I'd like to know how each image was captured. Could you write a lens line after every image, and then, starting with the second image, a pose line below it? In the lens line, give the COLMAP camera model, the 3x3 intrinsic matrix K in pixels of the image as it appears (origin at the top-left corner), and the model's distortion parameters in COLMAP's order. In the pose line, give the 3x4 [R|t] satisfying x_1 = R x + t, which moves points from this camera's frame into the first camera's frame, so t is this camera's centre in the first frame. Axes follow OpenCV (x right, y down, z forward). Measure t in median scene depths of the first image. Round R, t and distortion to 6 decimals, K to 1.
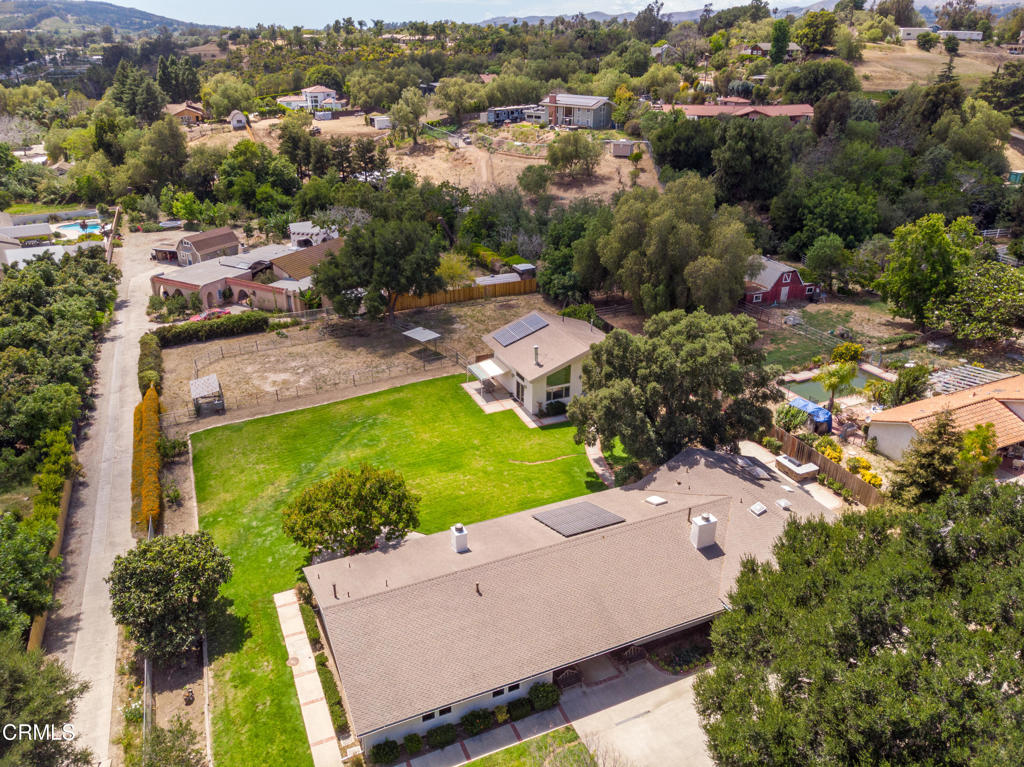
lens RADIAL K [[745.4, 0, 512.0], [0, 745.4, 383.5], [0, 0, 1]] dist [-0.009660, 0.036591]
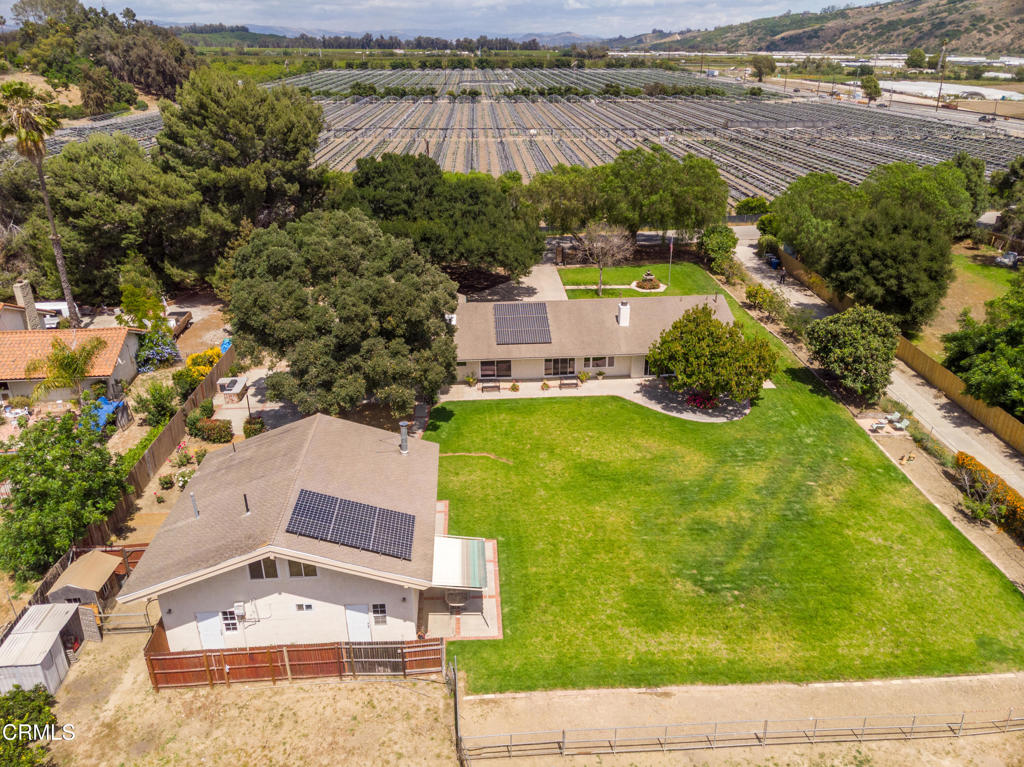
lens RADIAL K [[745.4, 0, 512.0], [0, 745.4, 383.5], [0, 0, 1]] dist [-0.009660, 0.036591]
pose [[-0.934499, -0.149280, 0.323151, -0.156590], [0.150080, 0.657954, 0.737951, -0.336544], [-0.322780, 0.738113, -0.592454, 0.934664]]
